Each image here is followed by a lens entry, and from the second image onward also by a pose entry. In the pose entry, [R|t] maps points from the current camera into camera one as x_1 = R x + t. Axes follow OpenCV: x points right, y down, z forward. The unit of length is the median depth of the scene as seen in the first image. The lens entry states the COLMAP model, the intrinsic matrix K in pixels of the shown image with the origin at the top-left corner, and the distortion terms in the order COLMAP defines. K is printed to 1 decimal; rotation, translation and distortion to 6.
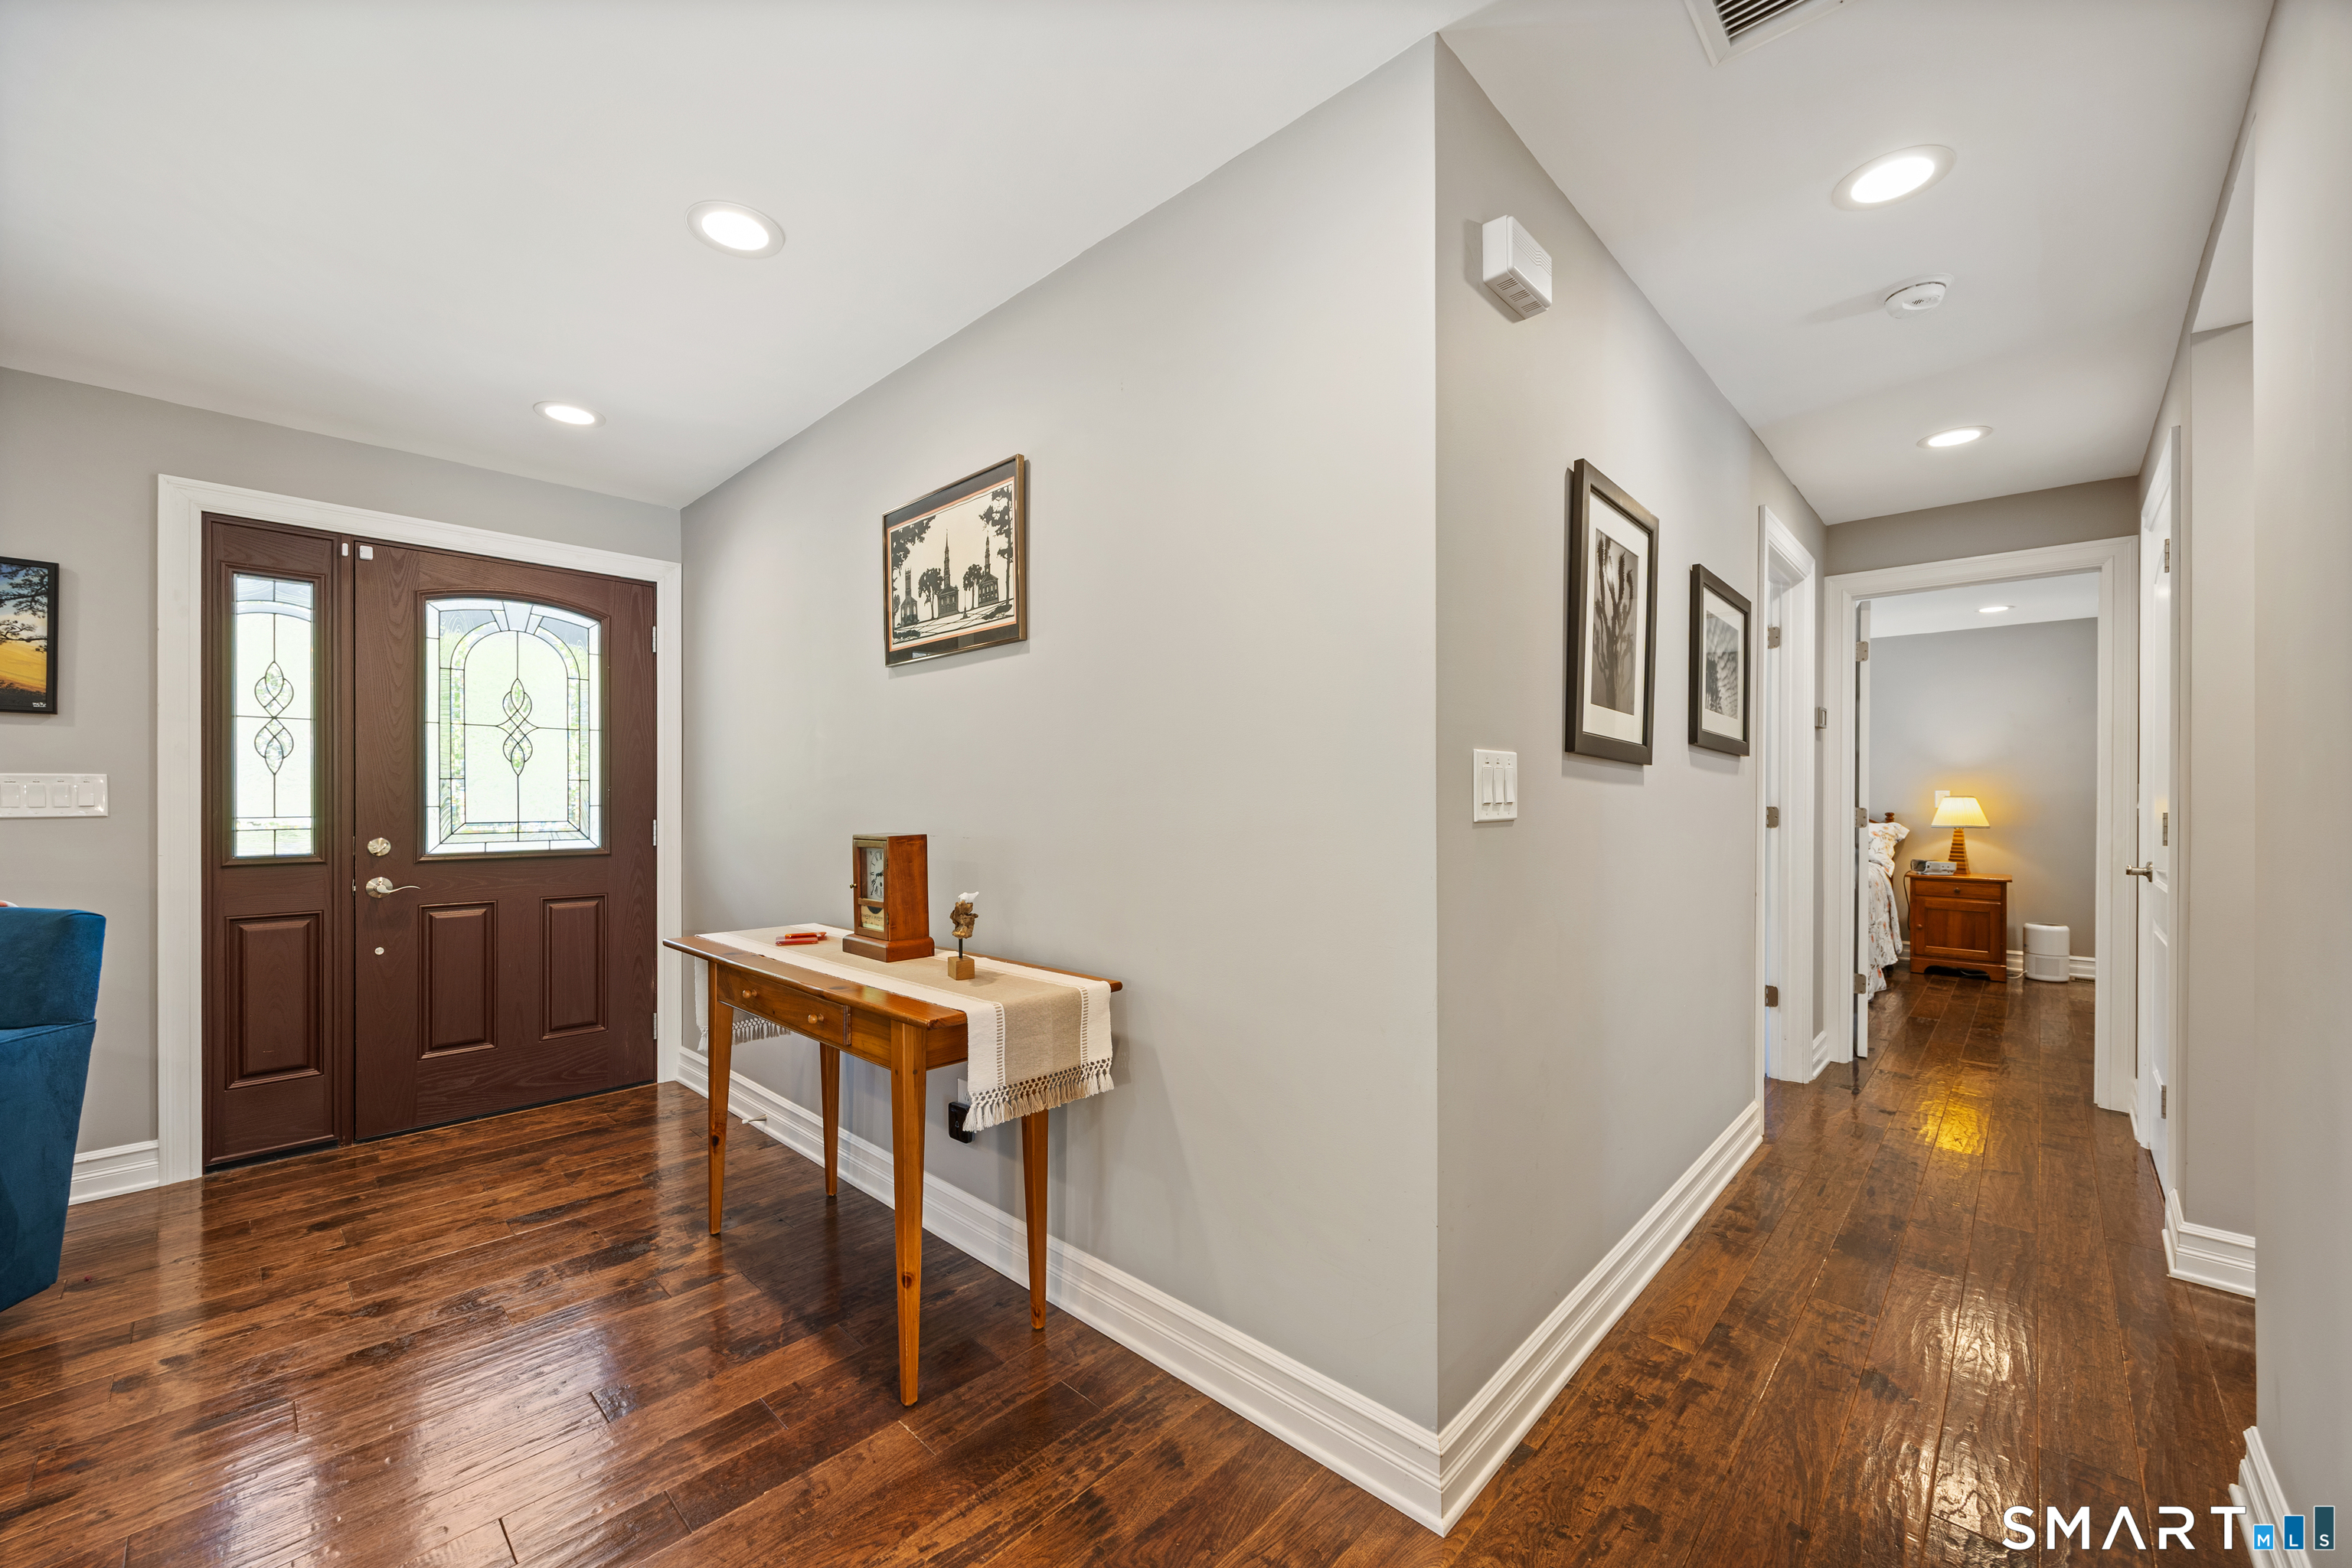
lens RADIAL K [[919.2, 0, 1163.7], [0, 919.2, 794.7], [0, 0, 1]] dist [-0.003721, 0.001436]
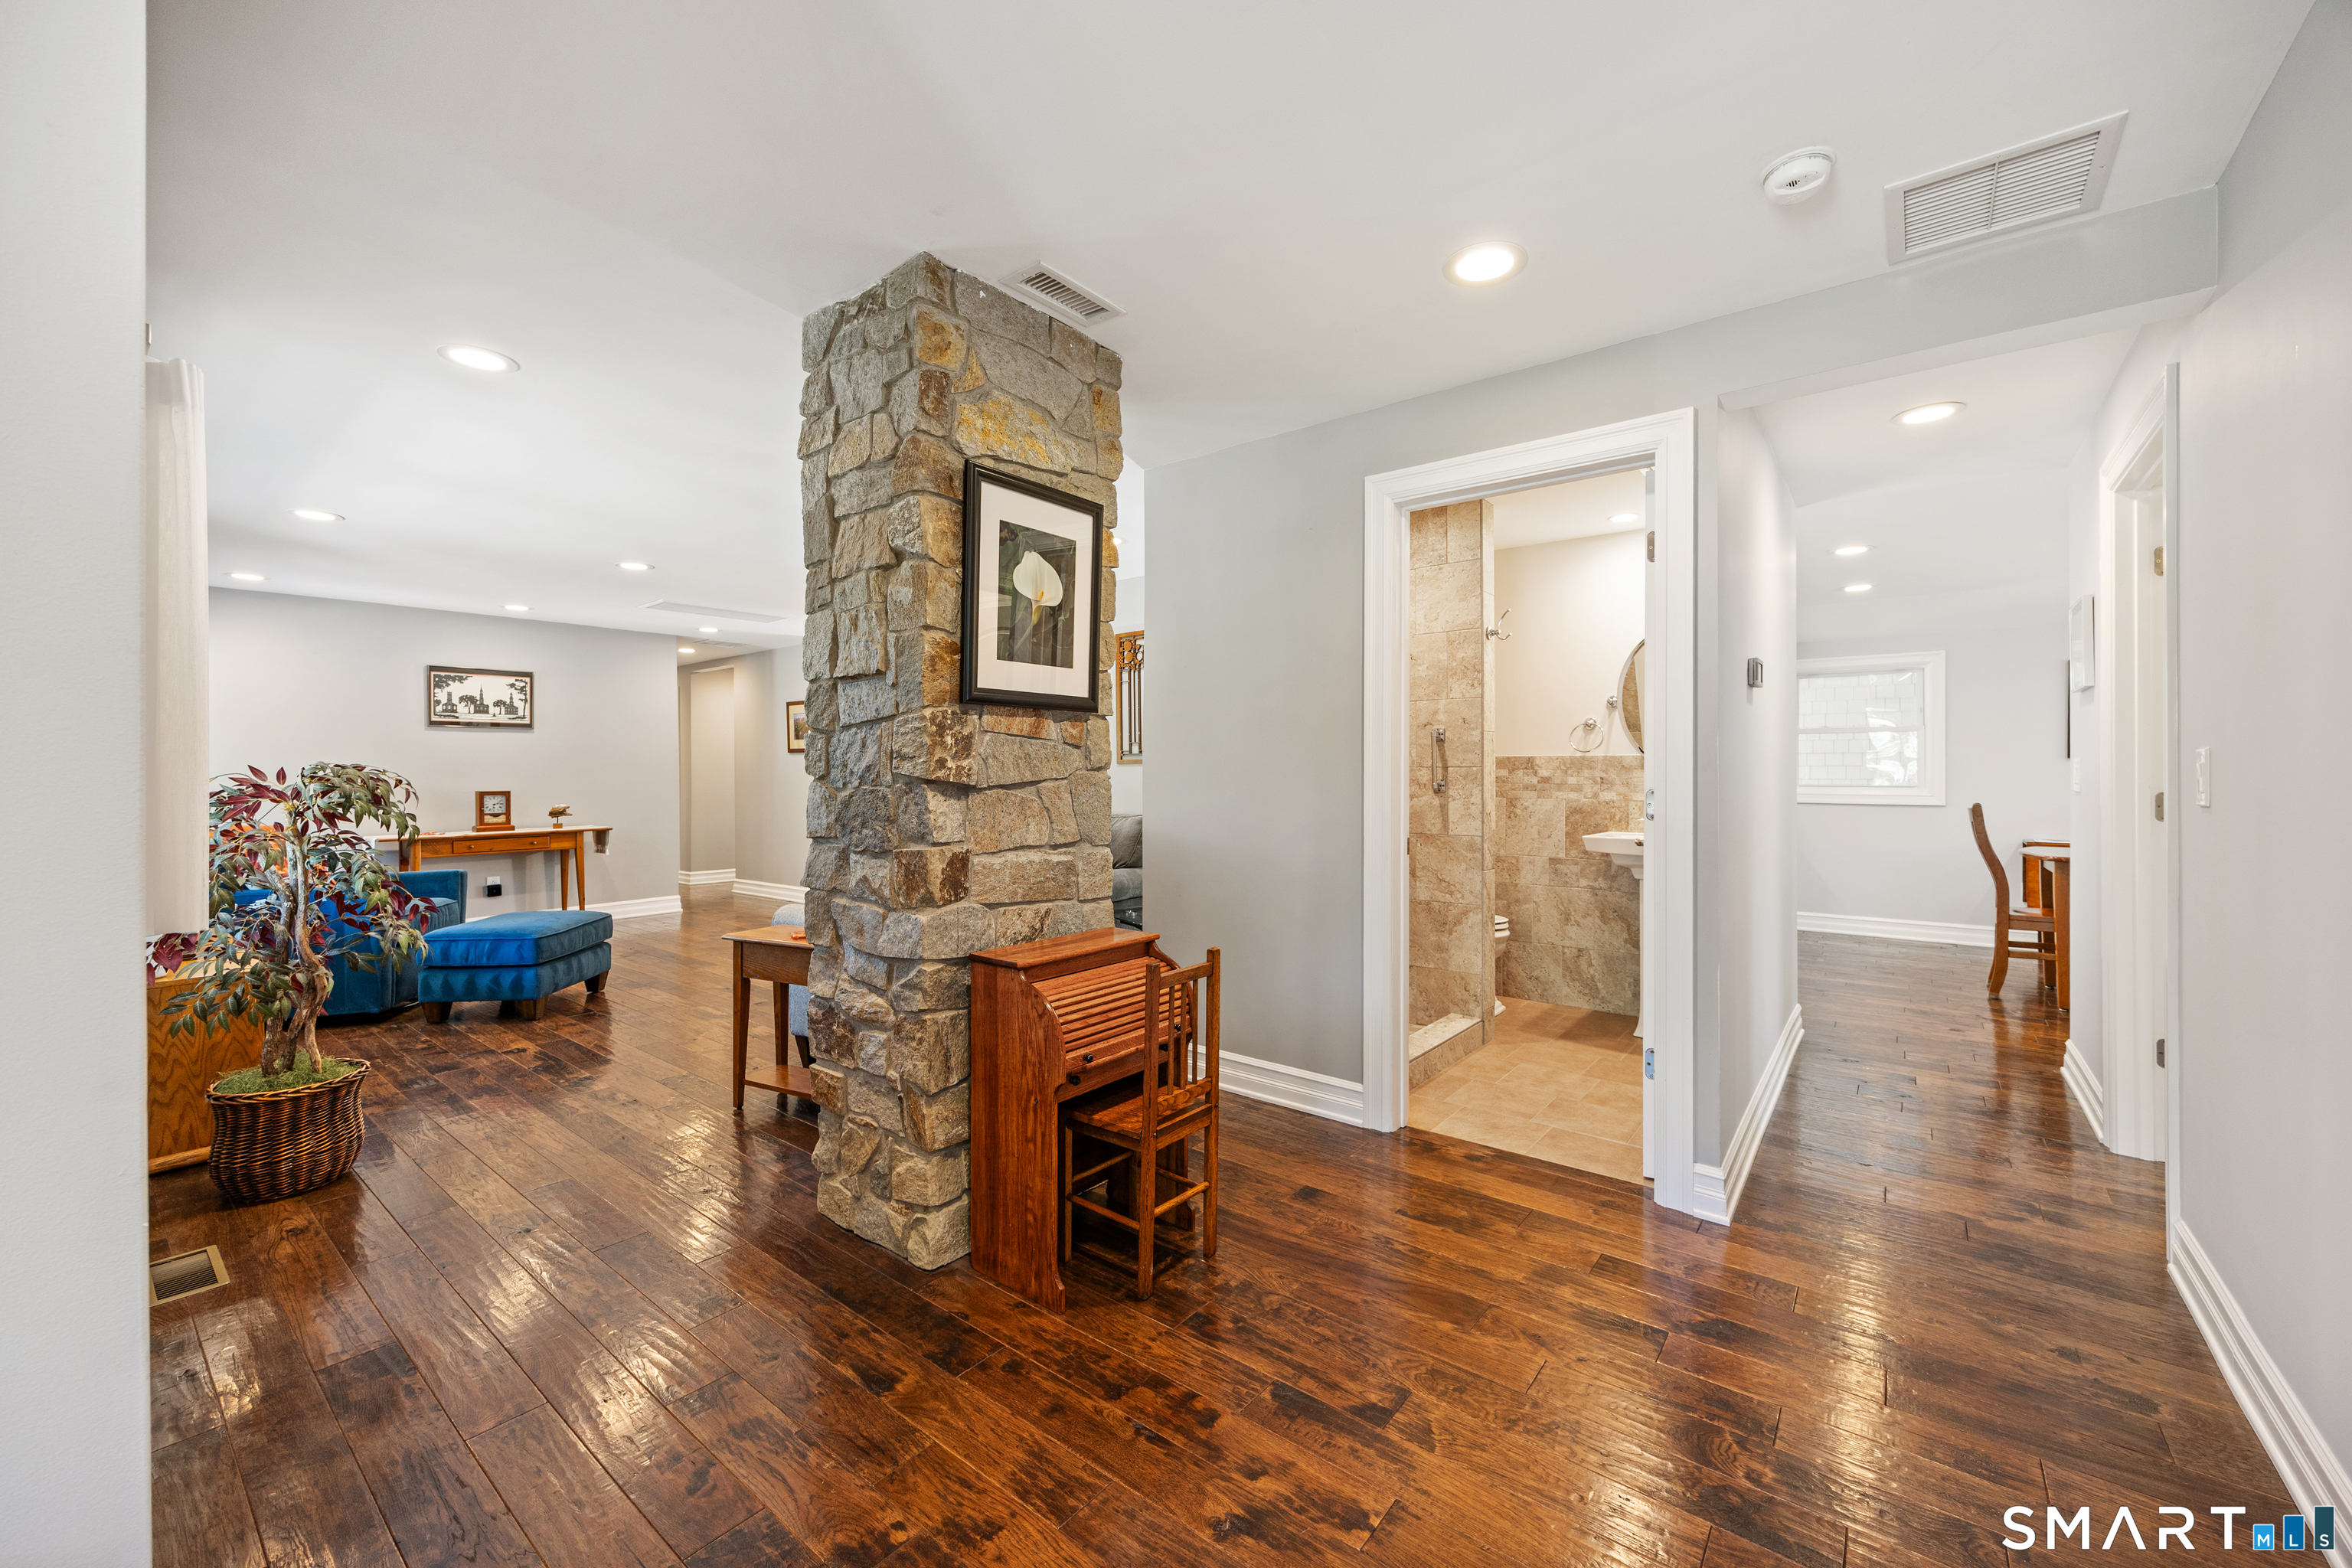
lens RADIAL K [[919.2, 0, 1183.9], [0, 919.2, 783.0], [0, 0, 1]] dist [-0.003721, 0.001436]
pose [[-0.098403, -0.012261, 0.995071, -3.065450], [0.005456, 0.999902, 0.012861, -0.005475], [-0.995132, 0.006695, -0.098327, -0.821520]]
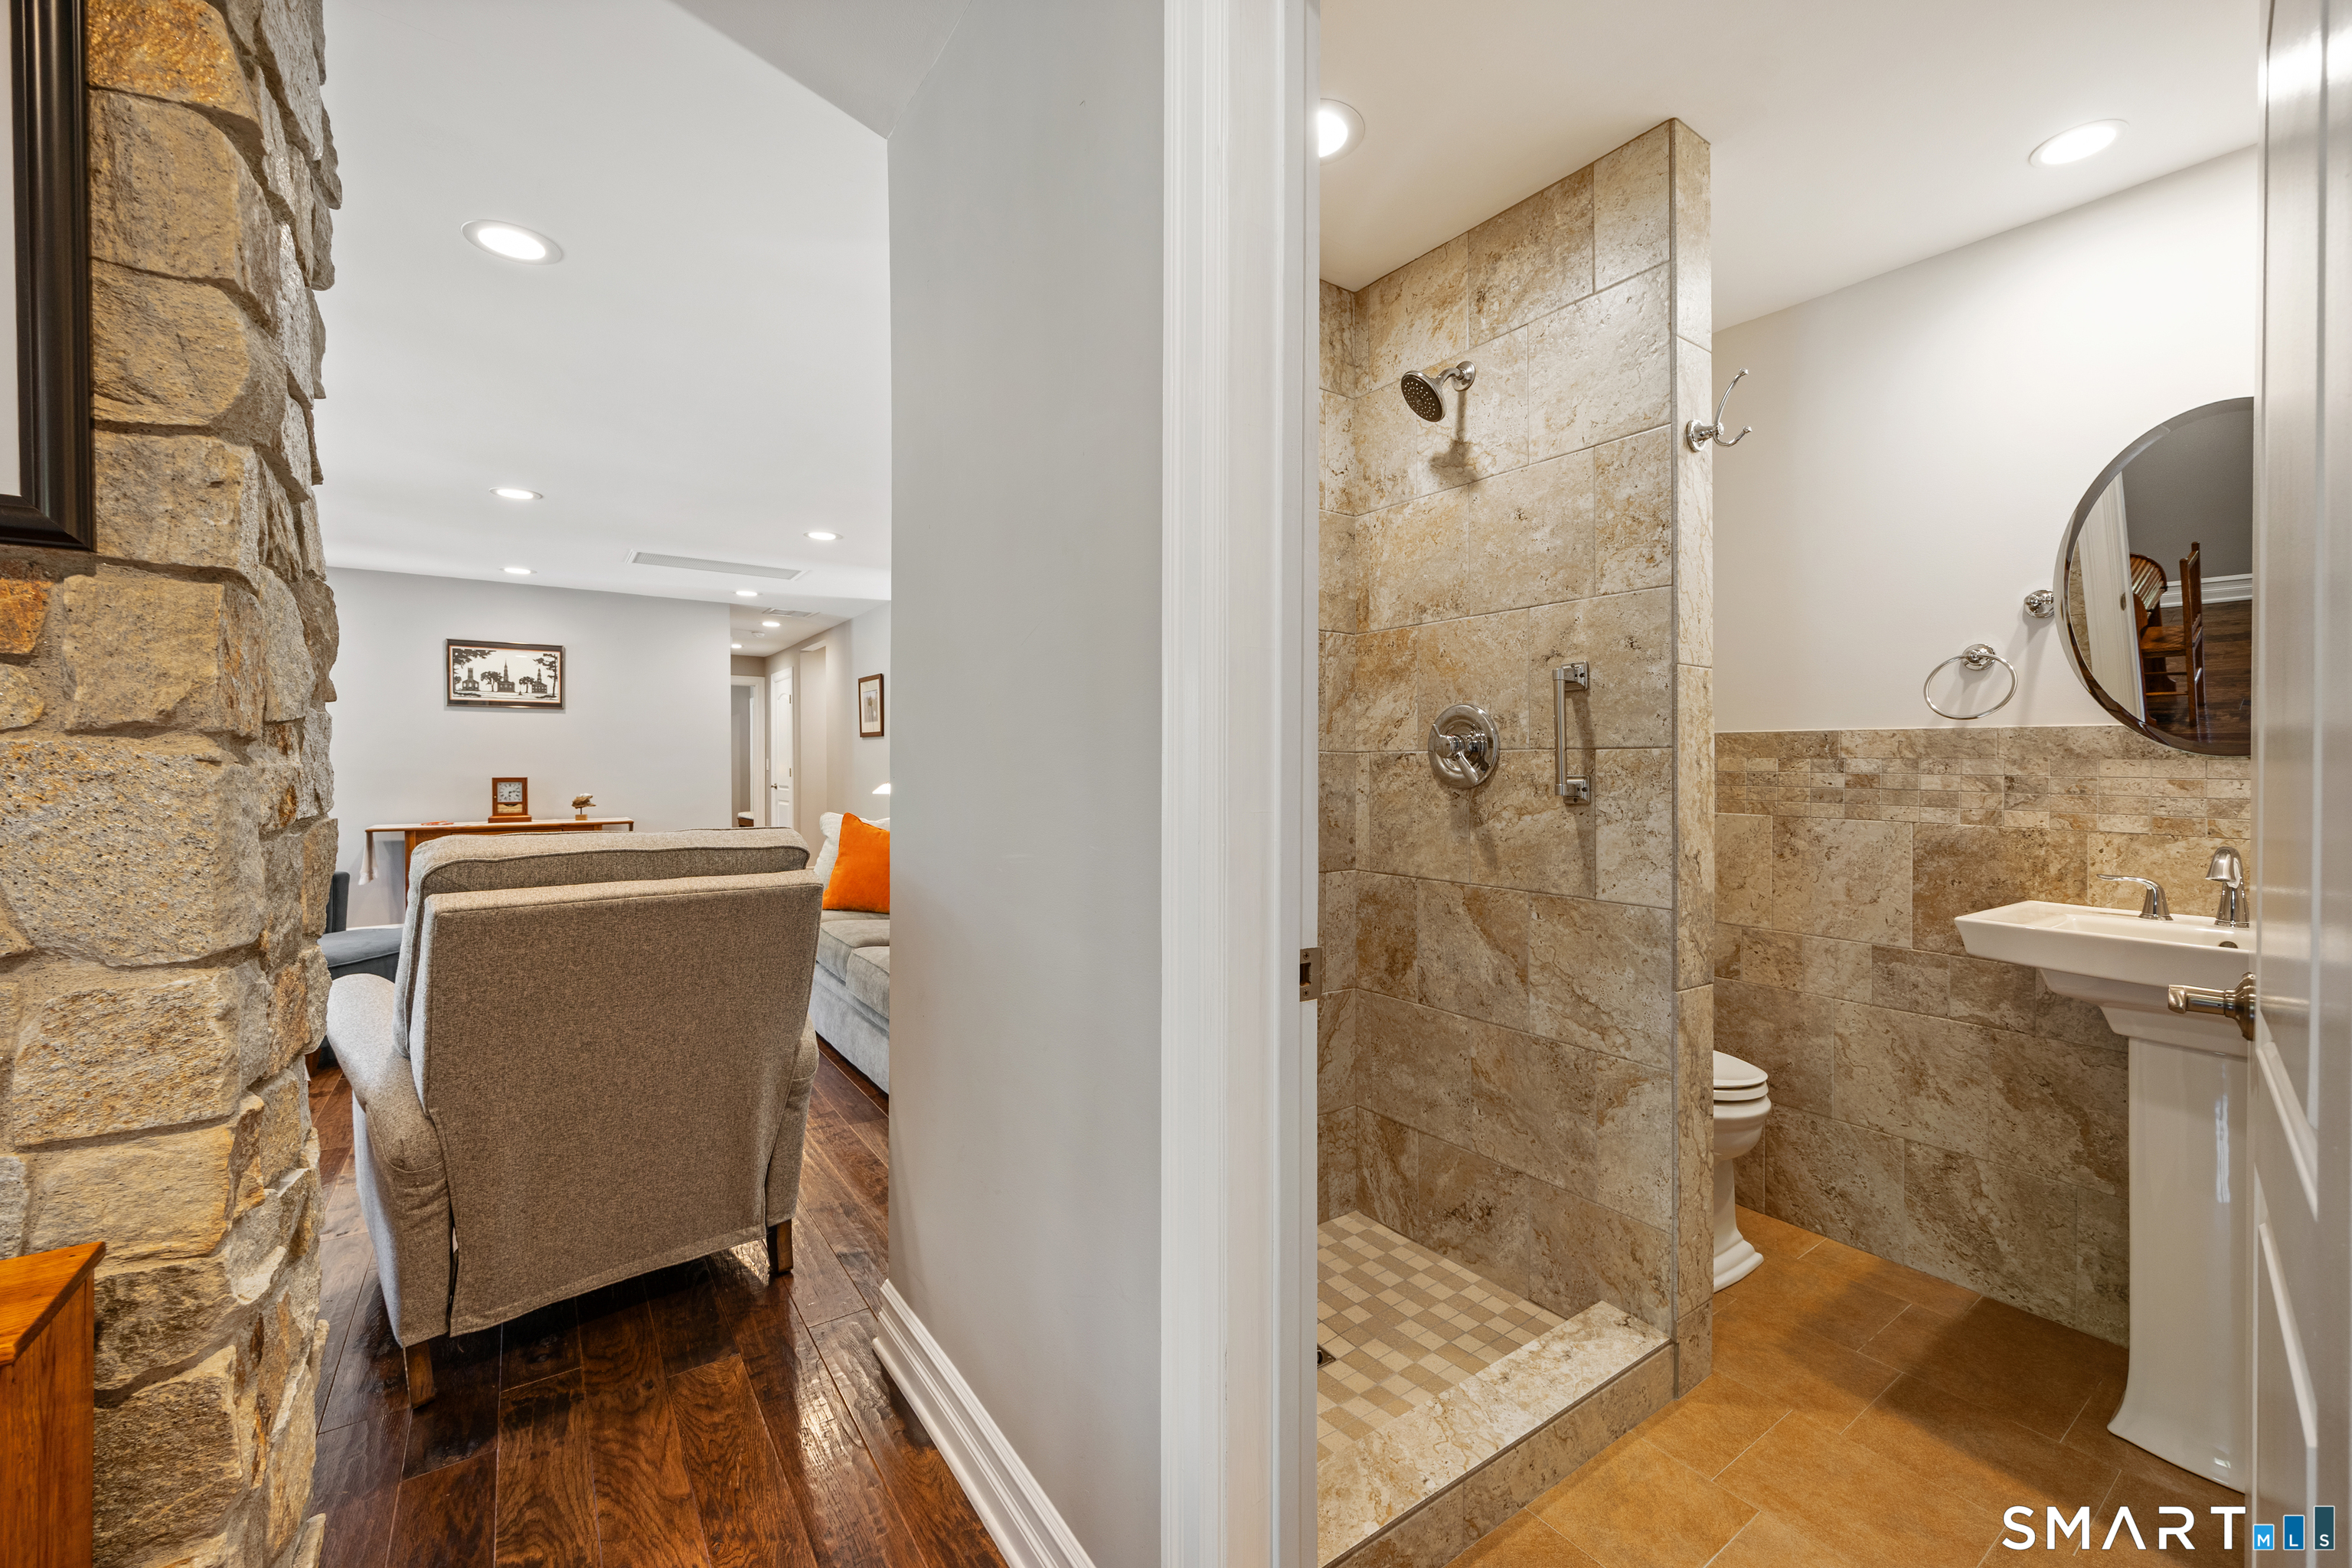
lens RADIAL K [[919.2, 0, 1187.0], [0, 919.2, 764.8], [0, 0, 1]] dist [-0.003721, 0.001436]
pose [[0.194282, 0.001764, 0.980944, -2.239162], [-0.003382, 0.999994, -0.001128, 0.004902], [-0.980940, -0.003099, 0.194287, -1.287433]]
